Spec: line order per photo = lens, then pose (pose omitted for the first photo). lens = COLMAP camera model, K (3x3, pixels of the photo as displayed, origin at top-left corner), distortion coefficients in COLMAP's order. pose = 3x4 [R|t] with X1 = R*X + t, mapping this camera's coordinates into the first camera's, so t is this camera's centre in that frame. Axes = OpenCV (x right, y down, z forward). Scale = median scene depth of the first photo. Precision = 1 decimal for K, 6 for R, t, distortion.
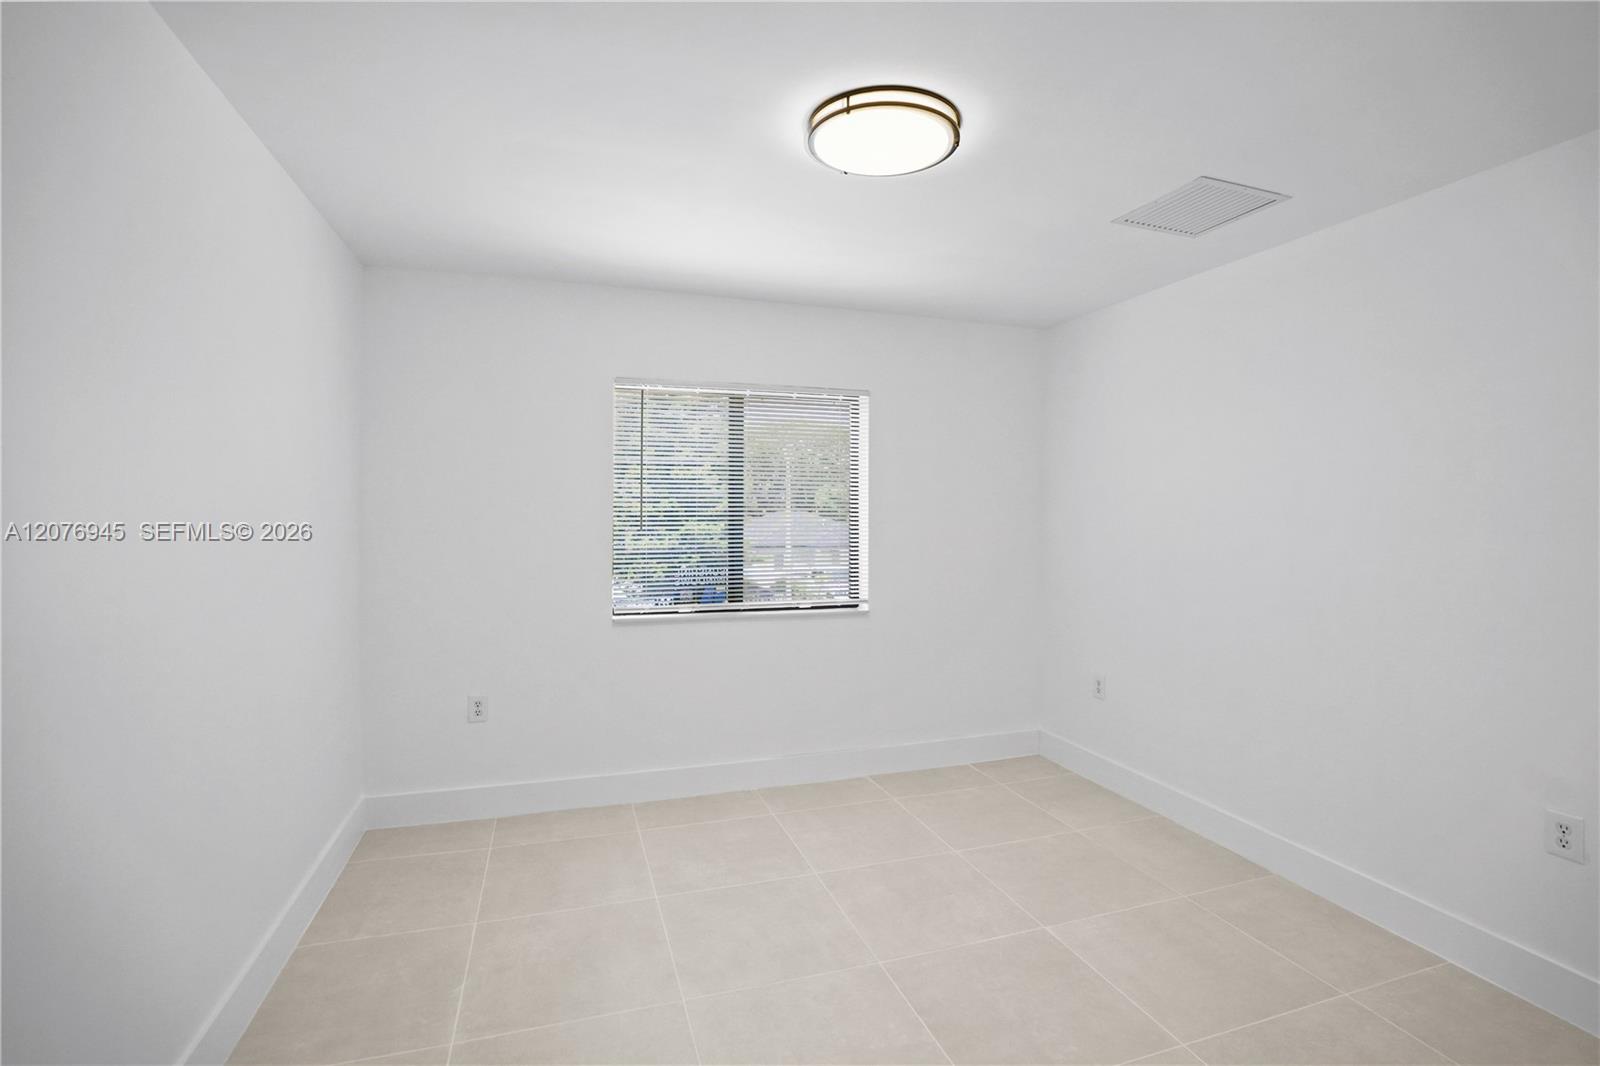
lens RADIAL K [[757.7, 0, 793.1], [0, 757.7, 529.3], [0, 0, 1]] dist [-0.000434, 0.000292]
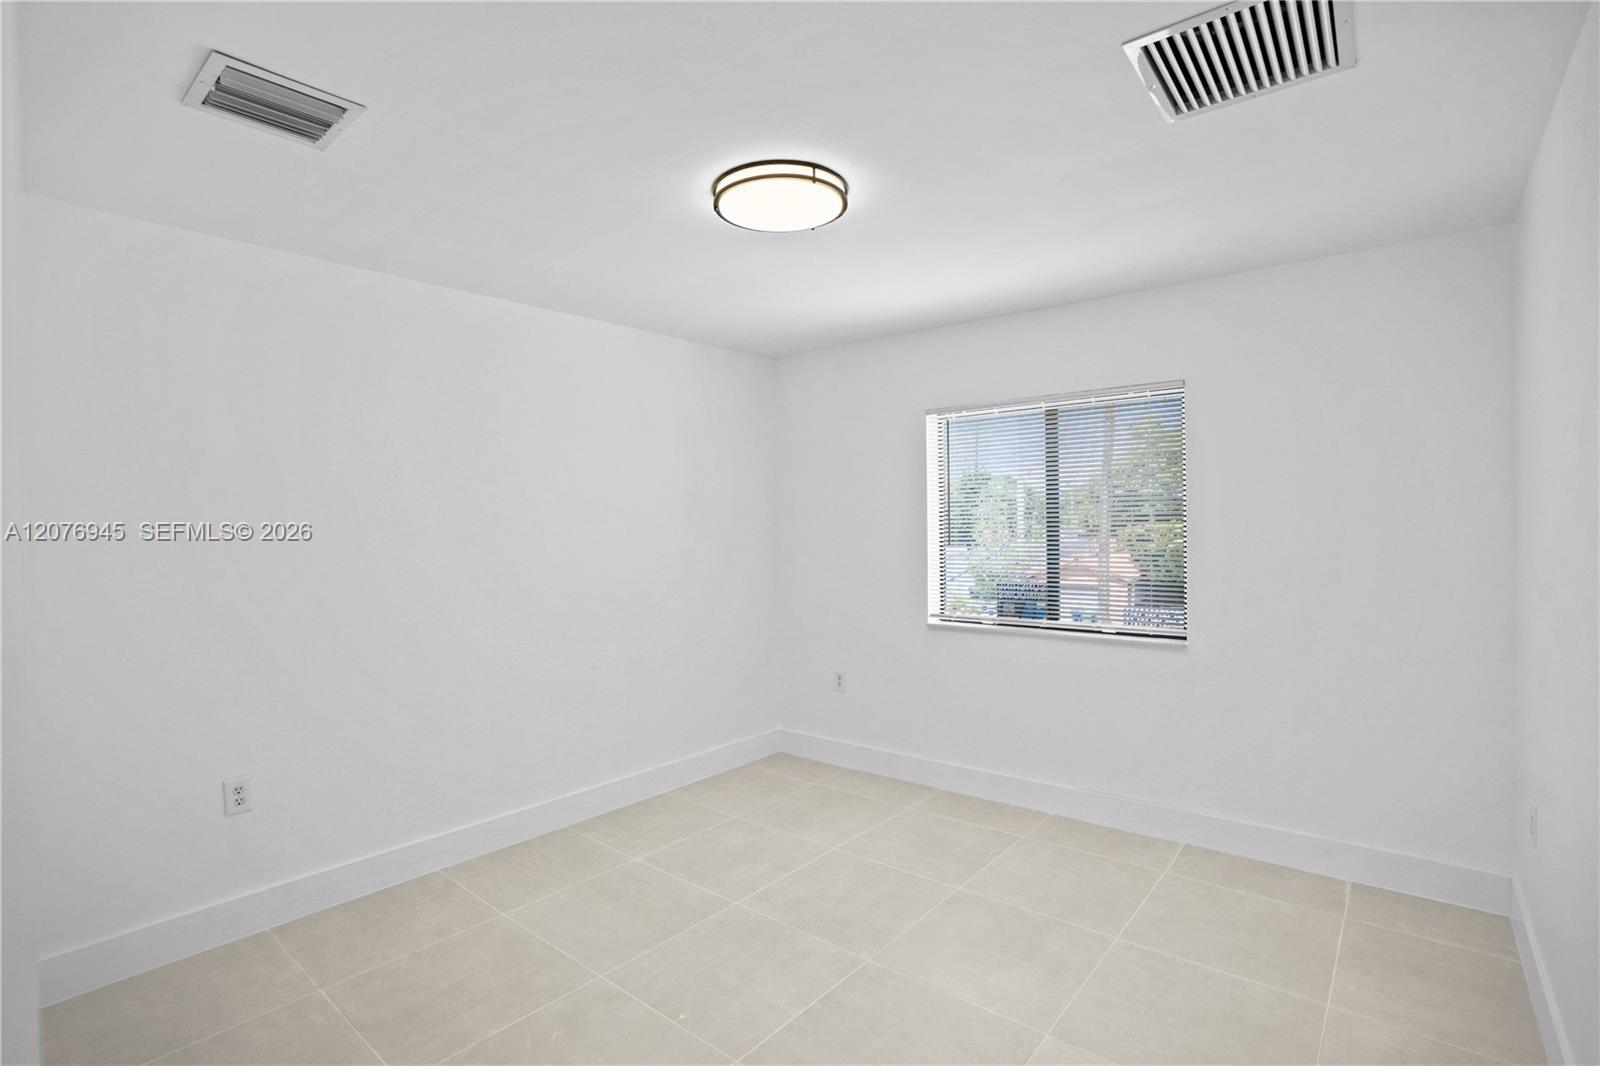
lens RADIAL K [[754.6, 0, 805.0], [0, 754.6, 543.6], [0, 0, 1]] dist [-0.000097, 0.000264]
pose [[0.567063, 0.005877, -0.823654, 0.555605], [-0.008494, 0.999963, 0.001287, -0.000288], [0.823631, 0.006266, 0.567092, 0.191989]]
